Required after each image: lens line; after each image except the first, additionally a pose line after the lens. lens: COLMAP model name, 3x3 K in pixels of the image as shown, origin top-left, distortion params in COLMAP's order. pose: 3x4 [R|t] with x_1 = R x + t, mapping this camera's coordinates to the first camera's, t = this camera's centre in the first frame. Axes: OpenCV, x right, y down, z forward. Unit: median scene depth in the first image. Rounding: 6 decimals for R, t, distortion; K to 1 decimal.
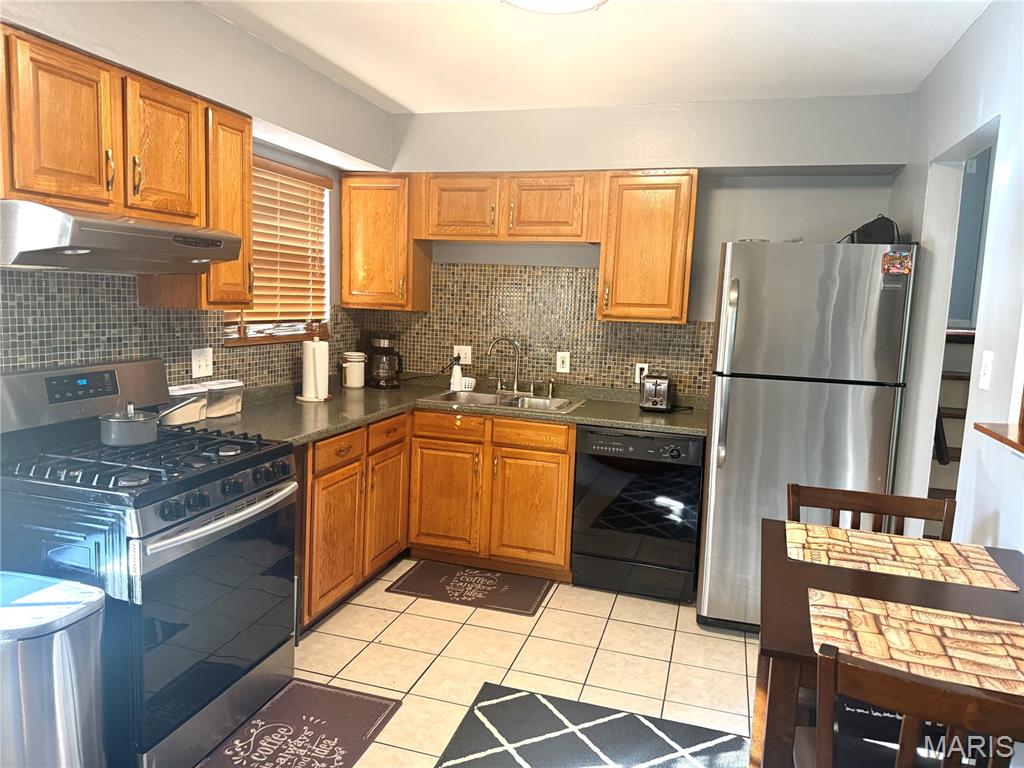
lens RADIAL K [[712.9, 0, 509.1], [0, 712.9, 365.1], [0, 0, 1]] dist [0.161393, -0.292829]
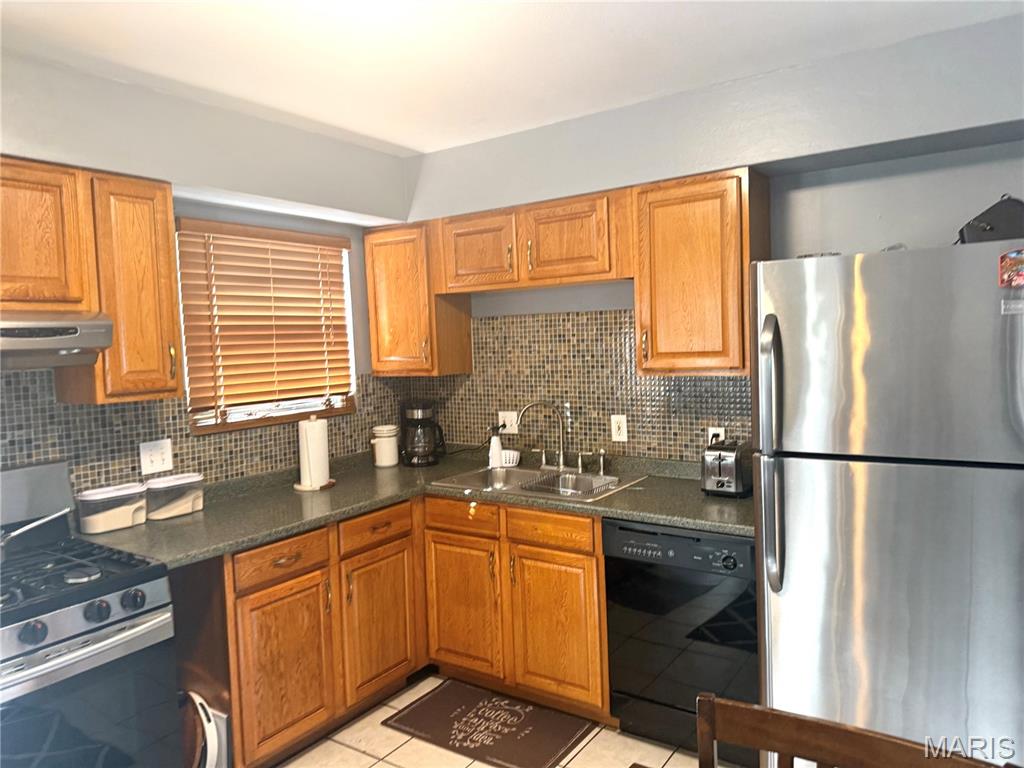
lens RADIAL K [[712.9, 0, 509.1], [0, 712.9, 365.1], [0, 0, 1]] dist [0.161393, -0.292829]
pose [[0.952801, -0.065160, -0.296522, 0.224209], [0.046834, 0.996551, -0.068498, -0.028385], [0.299963, 0.051378, 0.952566, 0.221370]]
